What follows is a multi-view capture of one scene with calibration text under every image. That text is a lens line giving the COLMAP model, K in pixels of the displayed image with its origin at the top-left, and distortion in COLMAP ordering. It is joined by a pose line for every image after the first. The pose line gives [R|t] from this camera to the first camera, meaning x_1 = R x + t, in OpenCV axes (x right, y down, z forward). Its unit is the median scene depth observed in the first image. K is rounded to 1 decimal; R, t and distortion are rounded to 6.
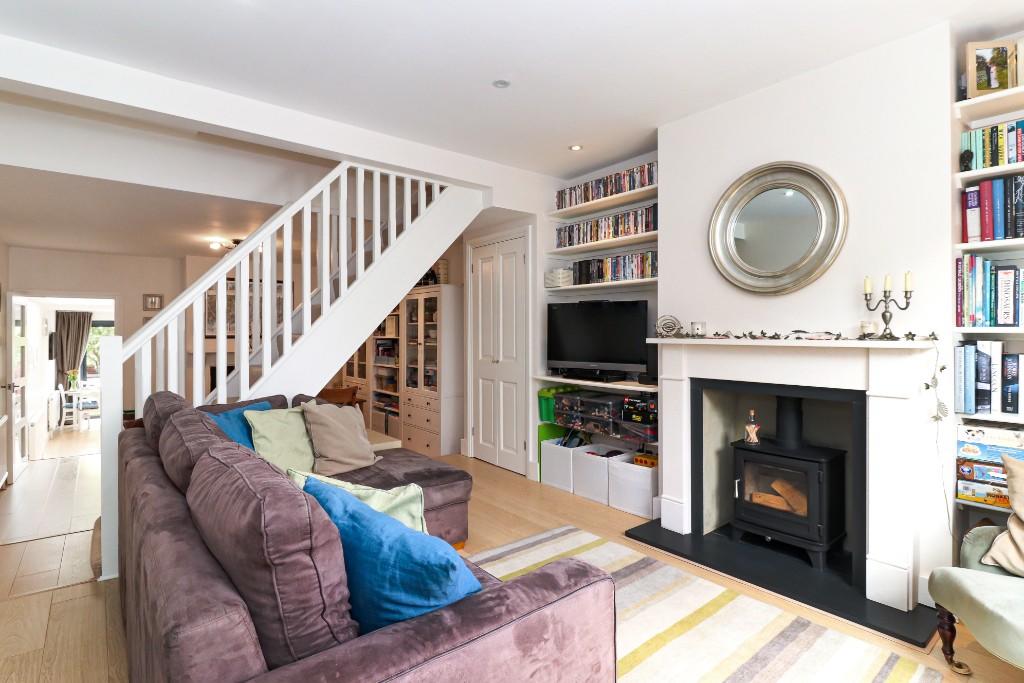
lens RADIAL K [[496.1, 0, 509.9], [0, 496.1, 335.1], [0, 0, 1]] dist [-0.001945, -0.007569]
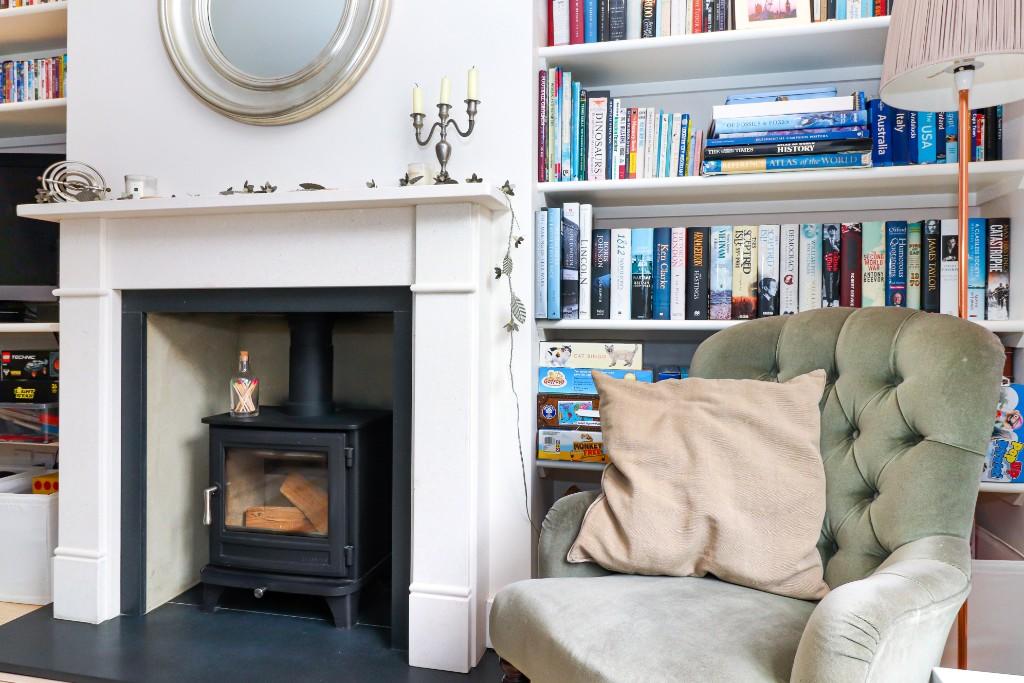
lens RADIAL K [[640.5, 0, 512.5], [0, 640.5, 339.9], [0, 0, 1]] dist [0.000835, -0.000989]
pose [[0.781287, -0.003574, 0.624162, 0.383874], [-0.006689, 0.999878, 0.014097, 0.170107], [-0.624137, -0.015189, 0.781167, 0.395381]]
